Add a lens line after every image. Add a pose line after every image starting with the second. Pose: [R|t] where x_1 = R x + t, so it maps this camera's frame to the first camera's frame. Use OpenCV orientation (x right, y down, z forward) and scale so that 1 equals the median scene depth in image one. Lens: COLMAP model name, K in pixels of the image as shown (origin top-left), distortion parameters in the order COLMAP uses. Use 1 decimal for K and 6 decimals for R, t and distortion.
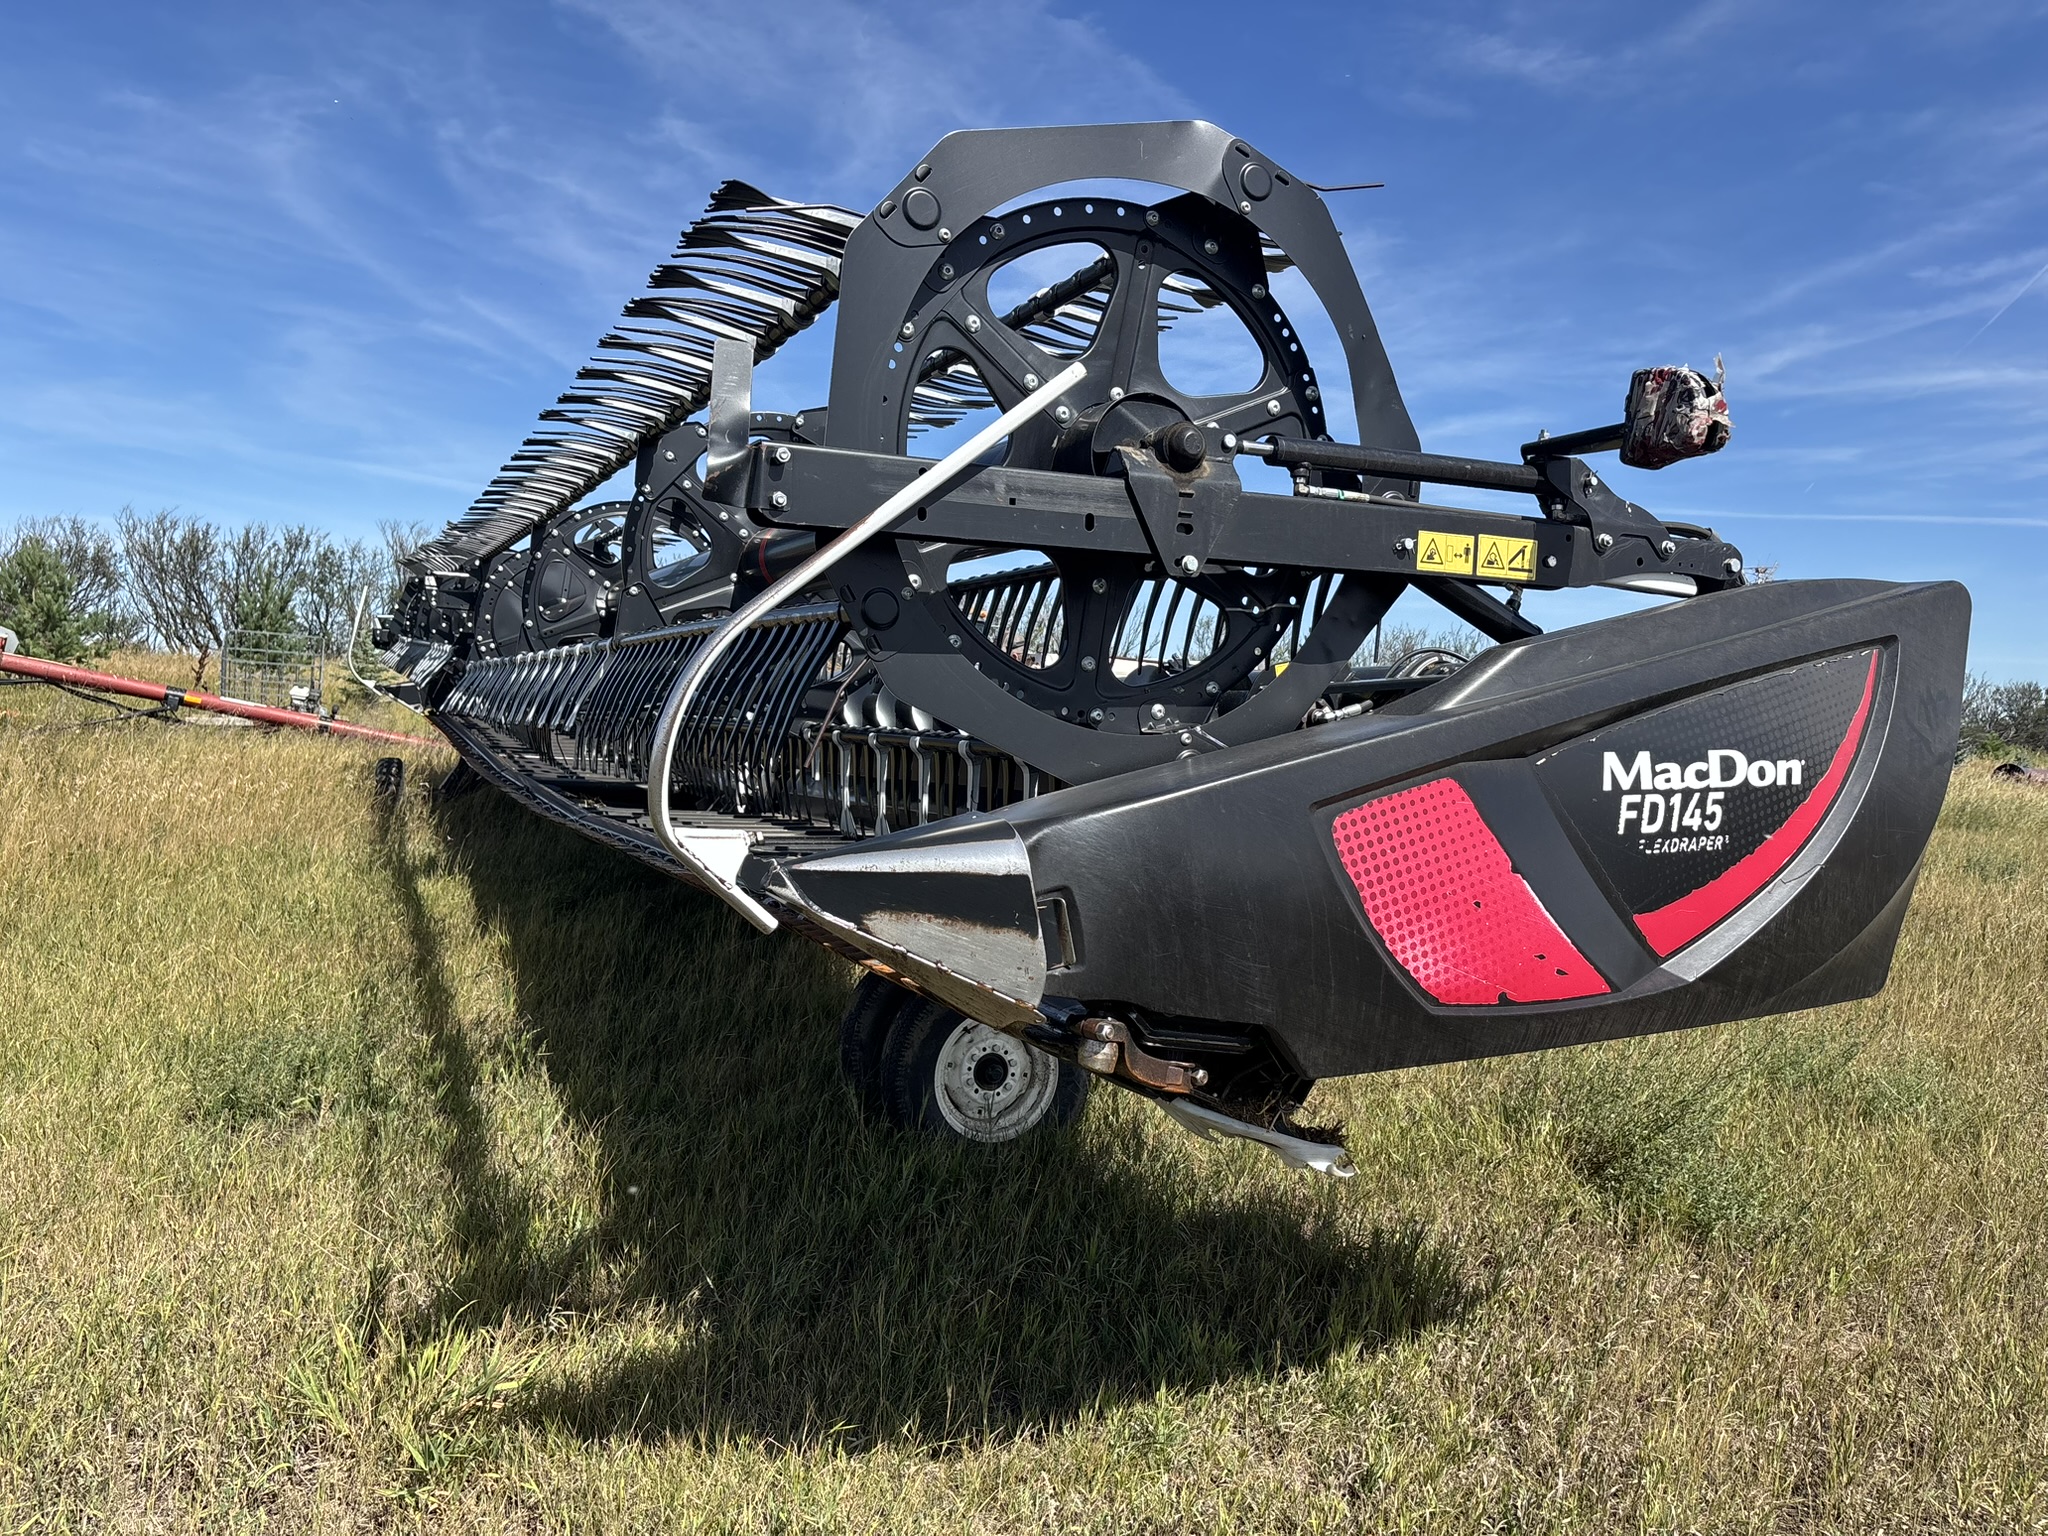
lens RADIAL K [[1548.0, 0, 1028.8], [0, 1548.0, 761.3], [0, 0, 1]] dist [0.029088, 0.008819]
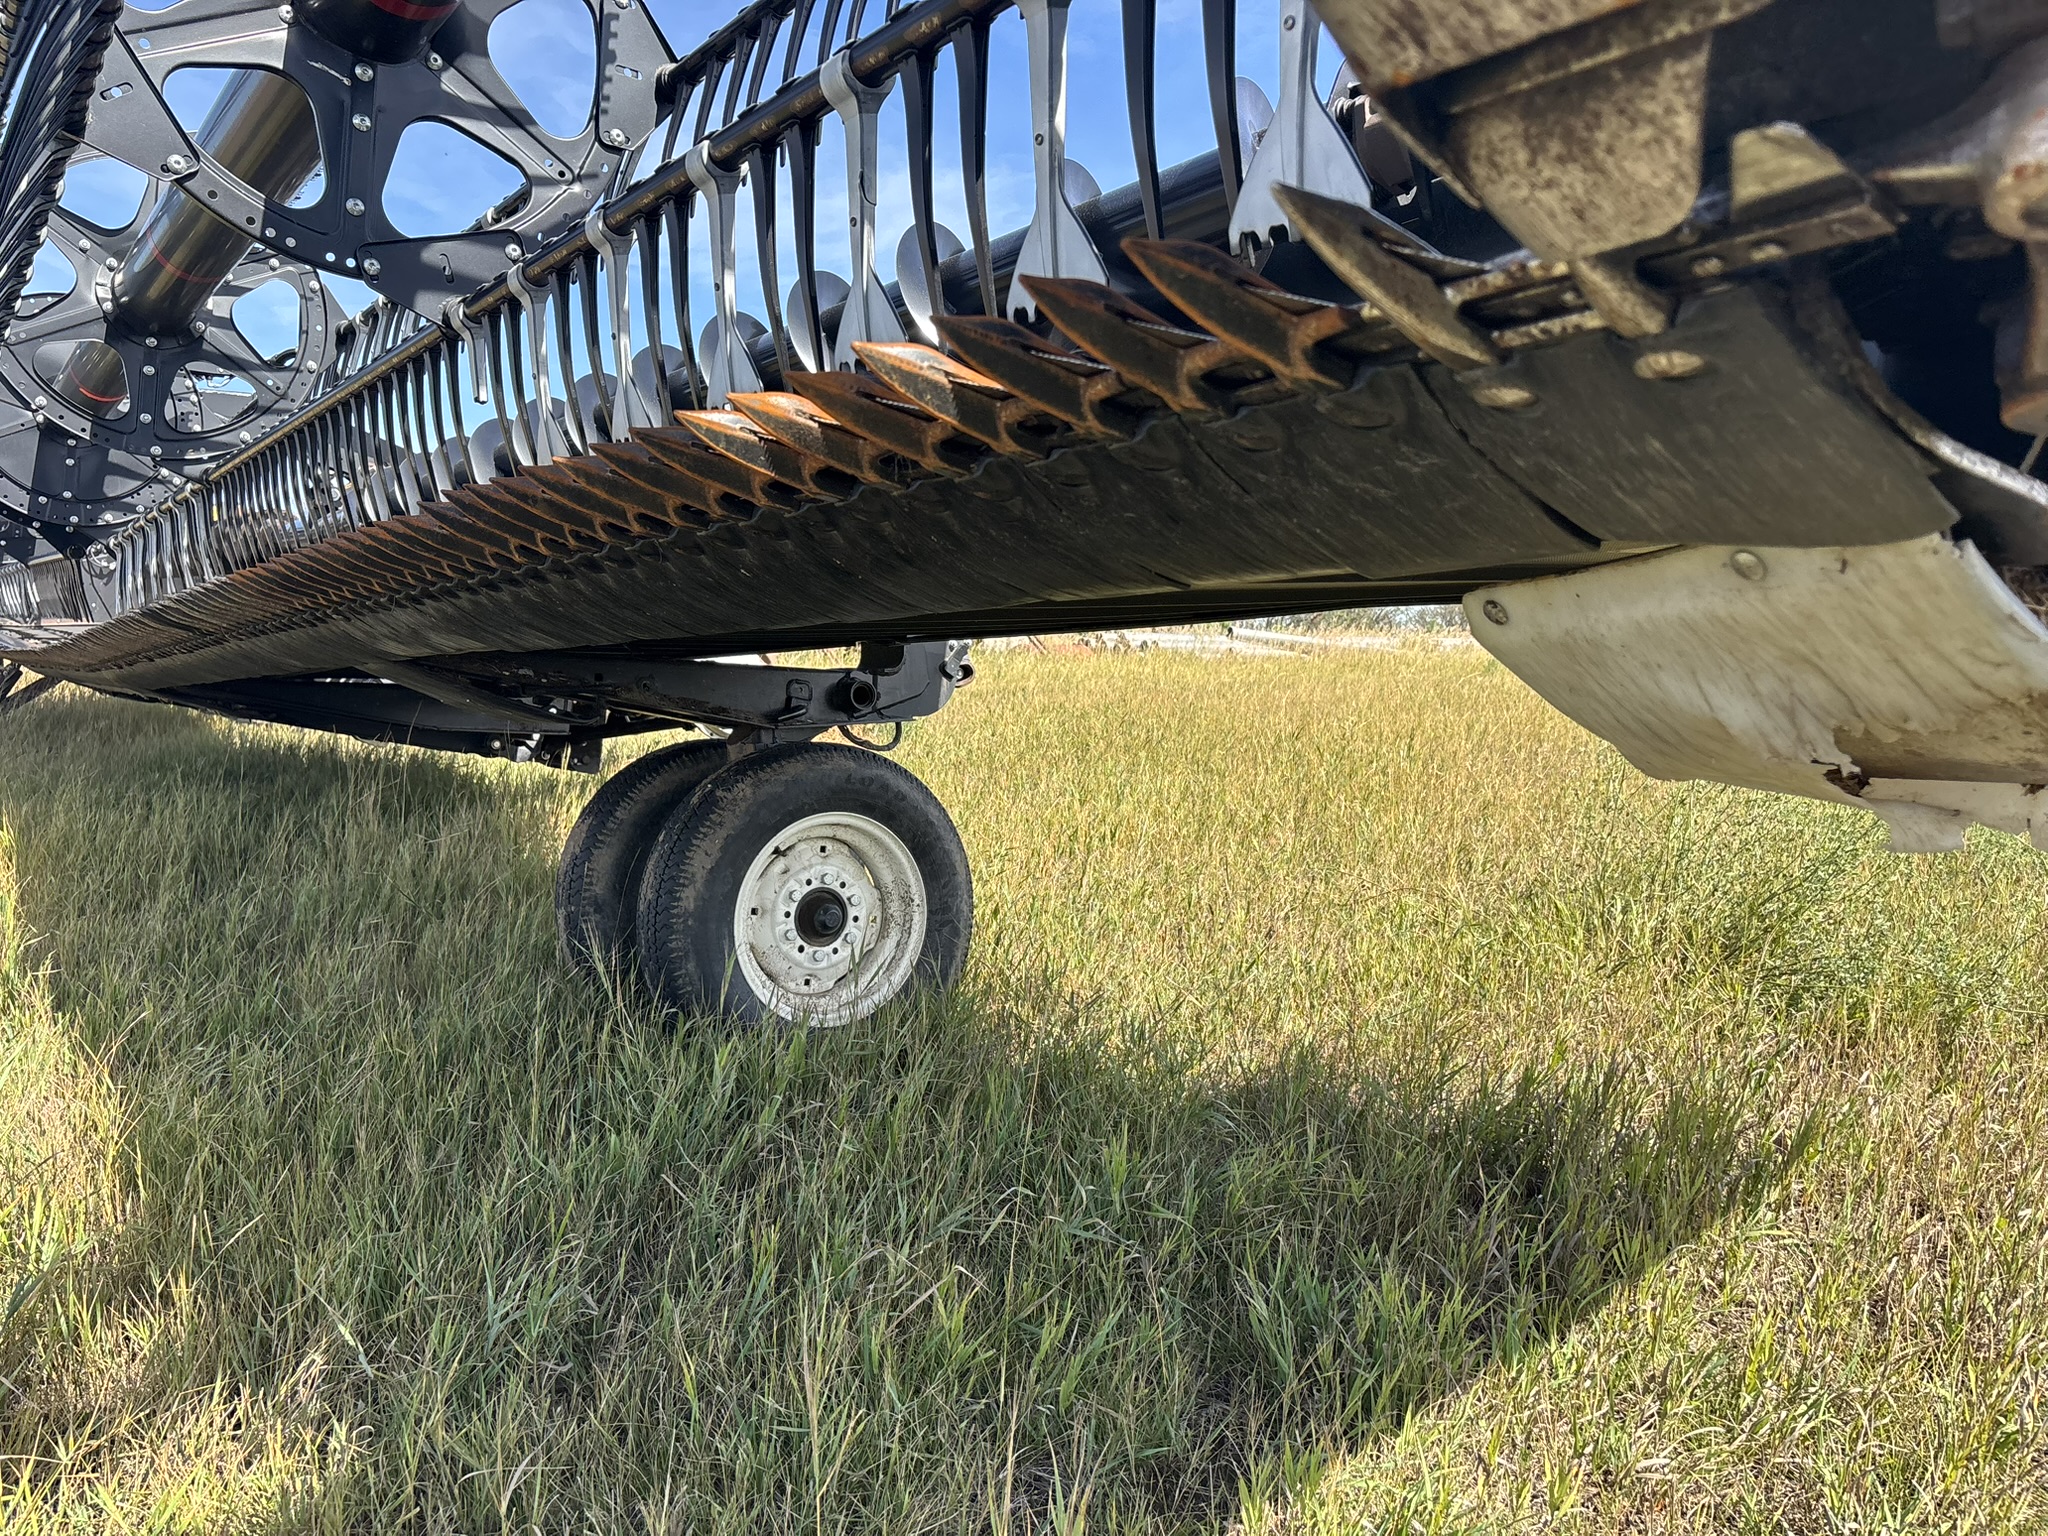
lens RADIAL K [[1548.0, 0, 1024.2], [0, 1548.0, 778.2], [0, 0, 1]] dist [0.029088, 0.008819]
pose [[0.976930, -0.073437, 0.200536, -0.067383], [0.063732, 0.996481, 0.054436, 0.118995], [-0.203828, -0.040400, 0.978173, 0.384272]]
